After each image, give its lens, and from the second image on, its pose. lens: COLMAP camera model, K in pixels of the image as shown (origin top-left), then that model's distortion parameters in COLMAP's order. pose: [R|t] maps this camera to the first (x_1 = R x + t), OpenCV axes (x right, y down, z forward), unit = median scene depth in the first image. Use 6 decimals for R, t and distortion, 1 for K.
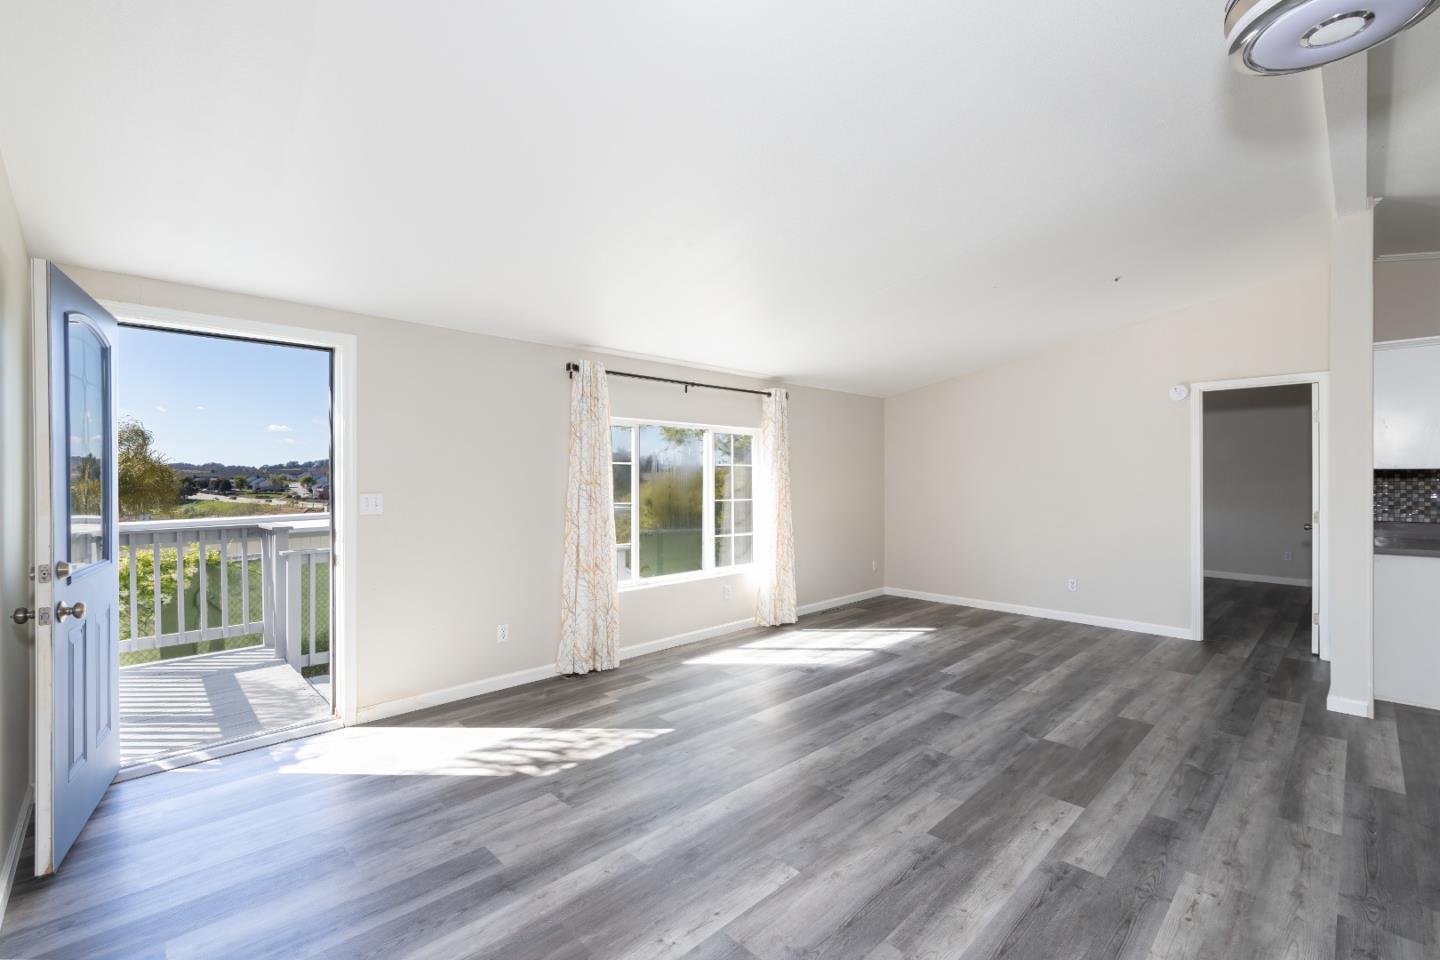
lens RADIAL K [[622.0, 0, 723.8], [0, 622.0, 492.2], [0, 0, 1]] dist [0.003299, -0.001639]
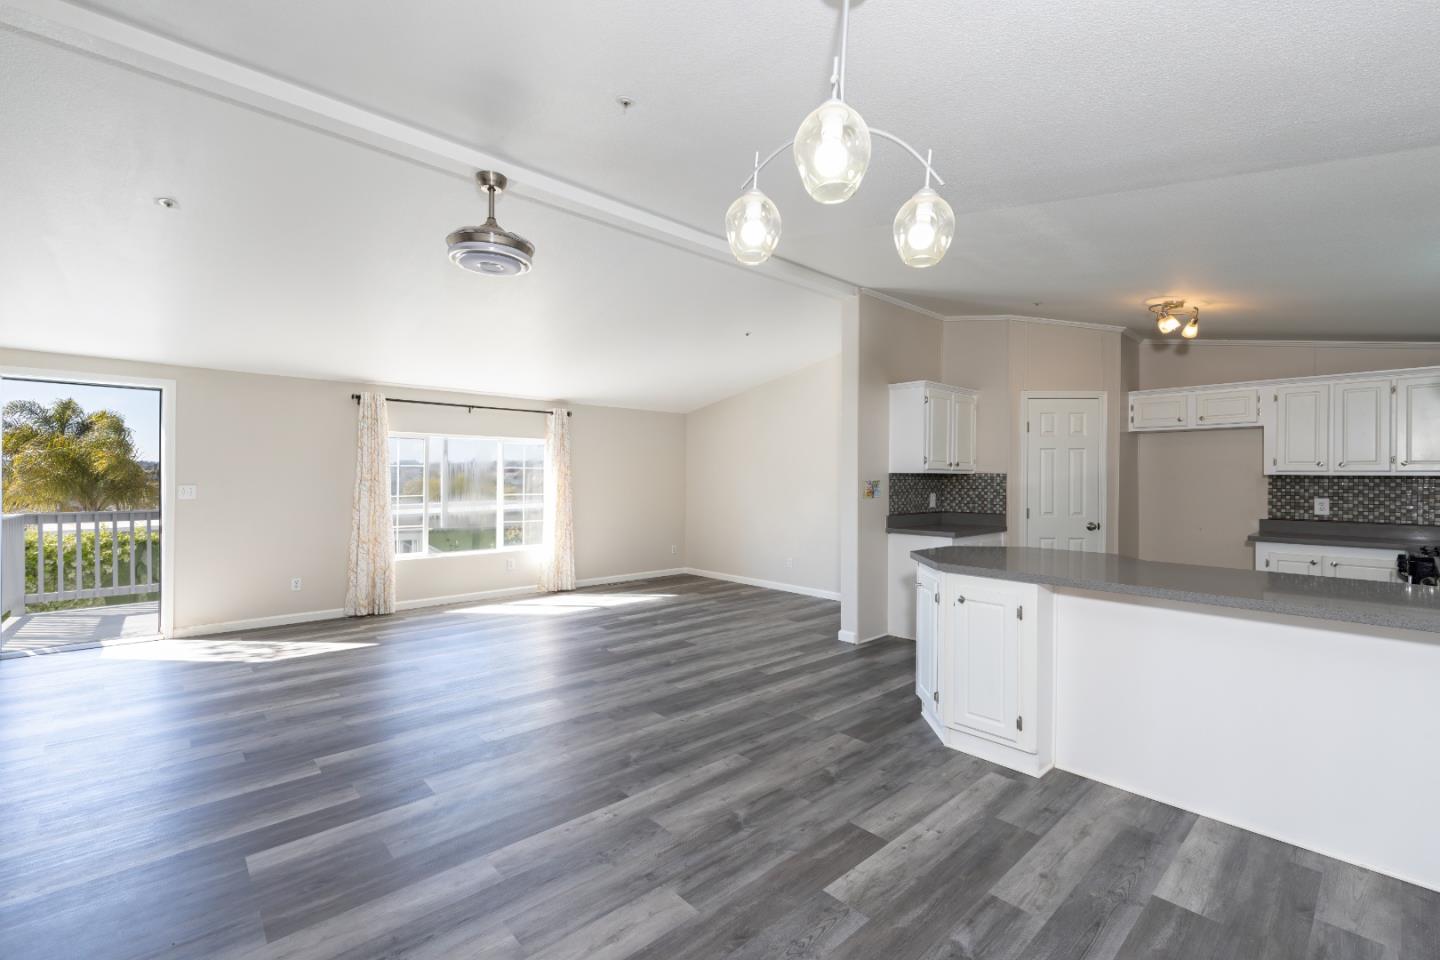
lens RADIAL K [[622.0, 0, 727.4], [0, 622.0, 471.1], [0, 0, 1]] dist [0.003299, -0.001639]
pose [[0.999657, 0.007470, -0.025119, 0.784037], [-0.008375, 0.999311, -0.036151, 0.013977], [0.024832, 0.036348, 0.999031, -0.481211]]
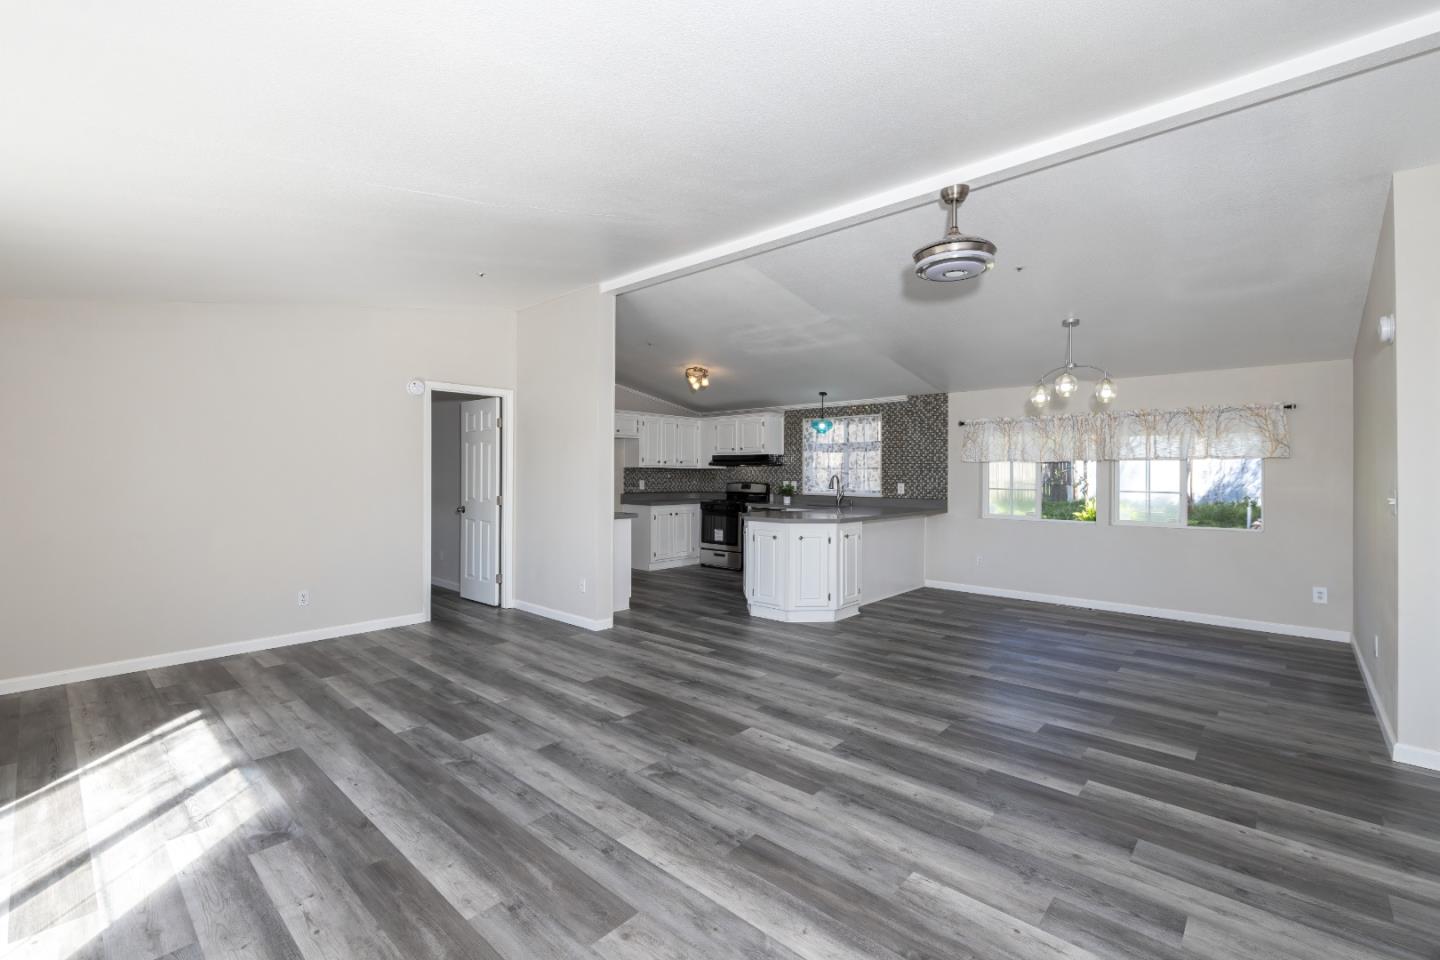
lens RADIAL K [[622.0, 0, 726.1], [0, 622.0, 470.5], [0, 0, 1]] dist [0.003299, -0.001639]
pose [[-0.066158, 0.004120, 0.997801, -0.515660], [0.016610, 0.999857, -0.003027, -0.014280], [-0.997671, 0.016373, -0.066217, 0.829737]]
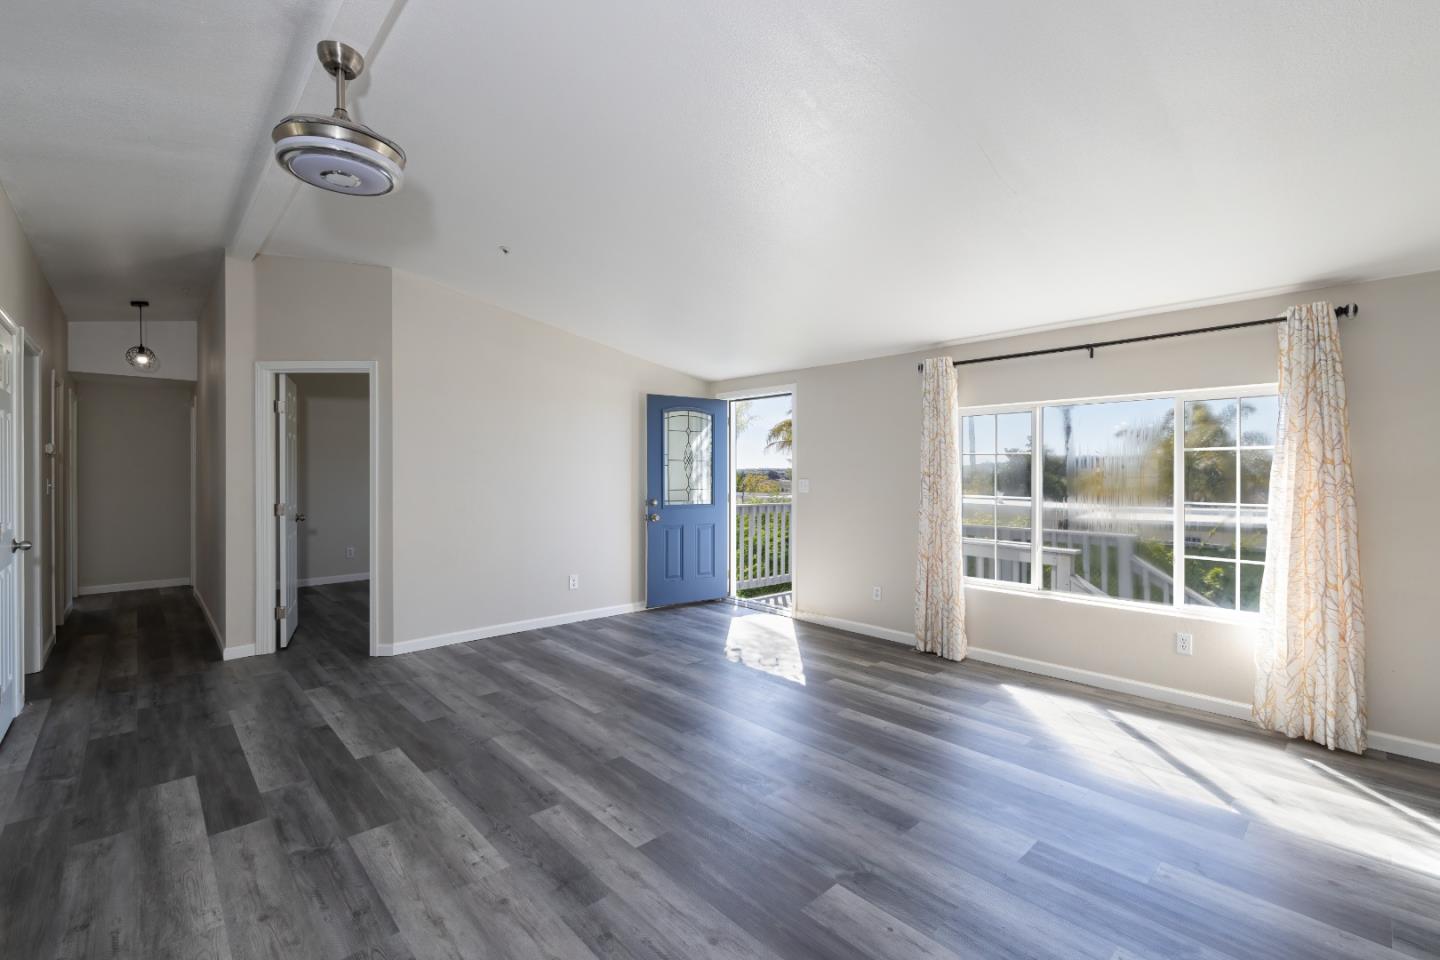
lens RADIAL K [[622.0, 0, 723.3], [0, 622.0, 476.2], [0, 0, 1]] dist [0.003299, -0.001639]
pose [[-0.016077, 0.012040, -0.999798, 1.063291], [-0.020935, 0.999704, 0.012376, -0.020966], [0.999652, 0.021129, -0.015821, 0.827553]]
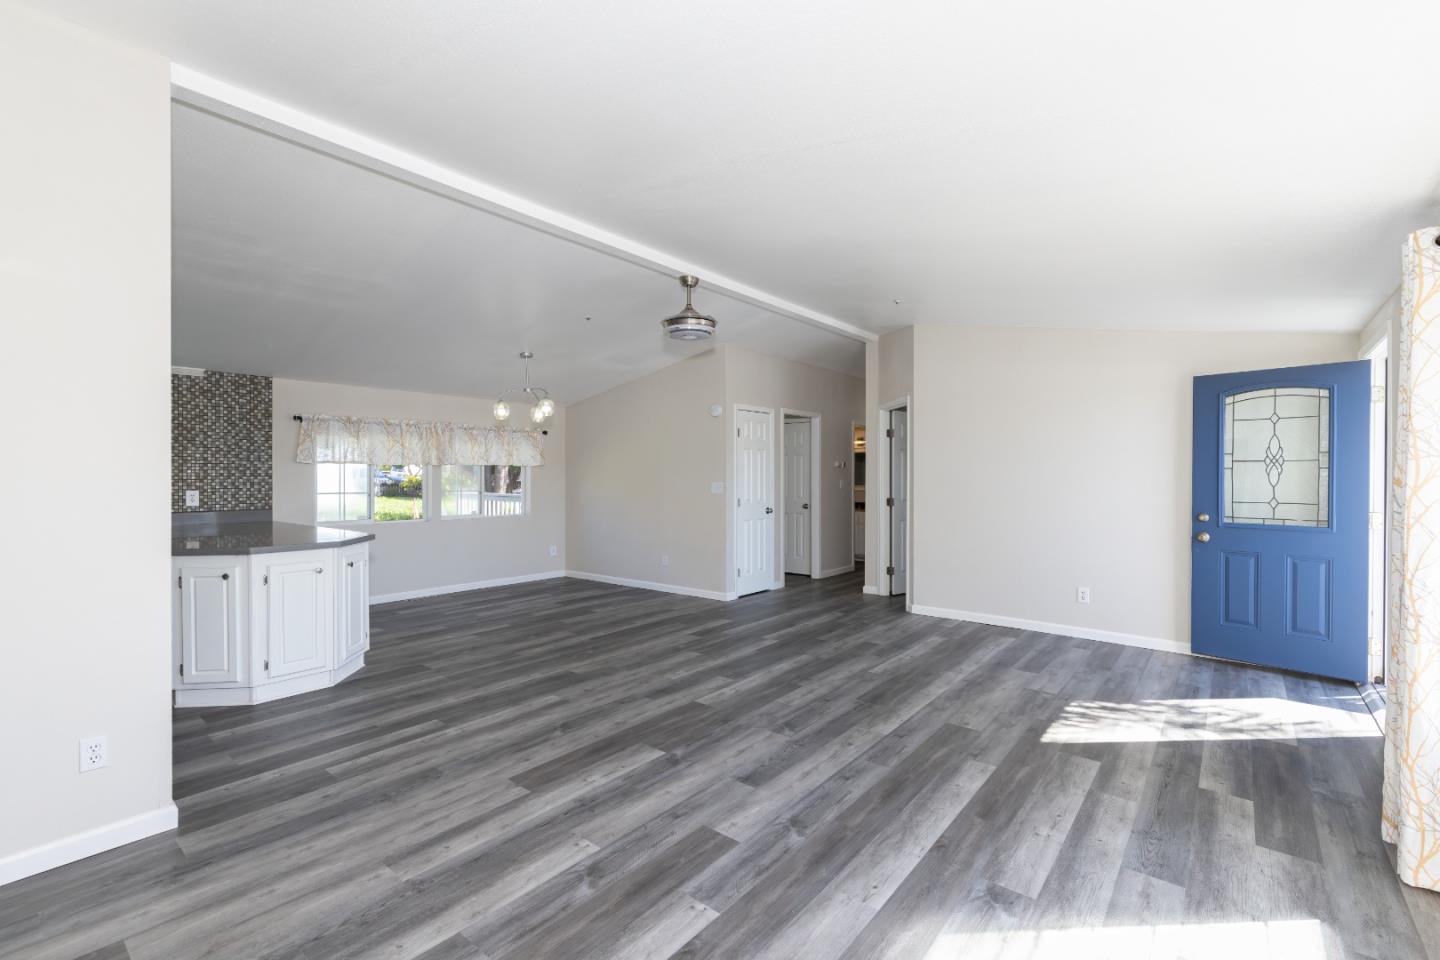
lens RADIAL K [[628.2, 0, 730.9], [0, 628.2, 480.7], [0, 0, 1]] dist [-0.000913, -0.000803]
pose [[-0.992722, 0.002419, -0.120400, 0.492878], [-0.000806, 0.999642, 0.026732, -0.034559], [0.120422, 0.026634, -0.992365, 1.804775]]
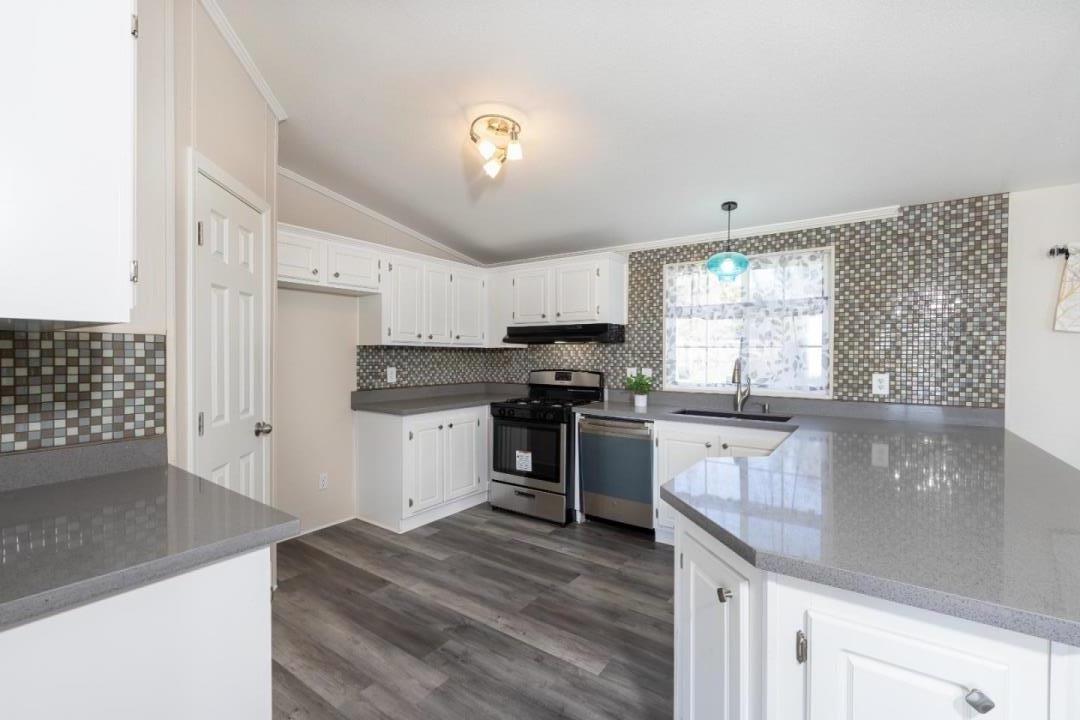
lens RADIAL K [[466.5, 0, 543.2], [0, 466.5, 358.5], [0, 0, 1]] dist [0.003299, -0.001639]
pose [[-0.183798, -0.010884, 0.982904, 0.906794], [0.018000, 0.999734, 0.014436, -0.019102], [-0.982799, 0.020346, -0.183553, 0.850132]]
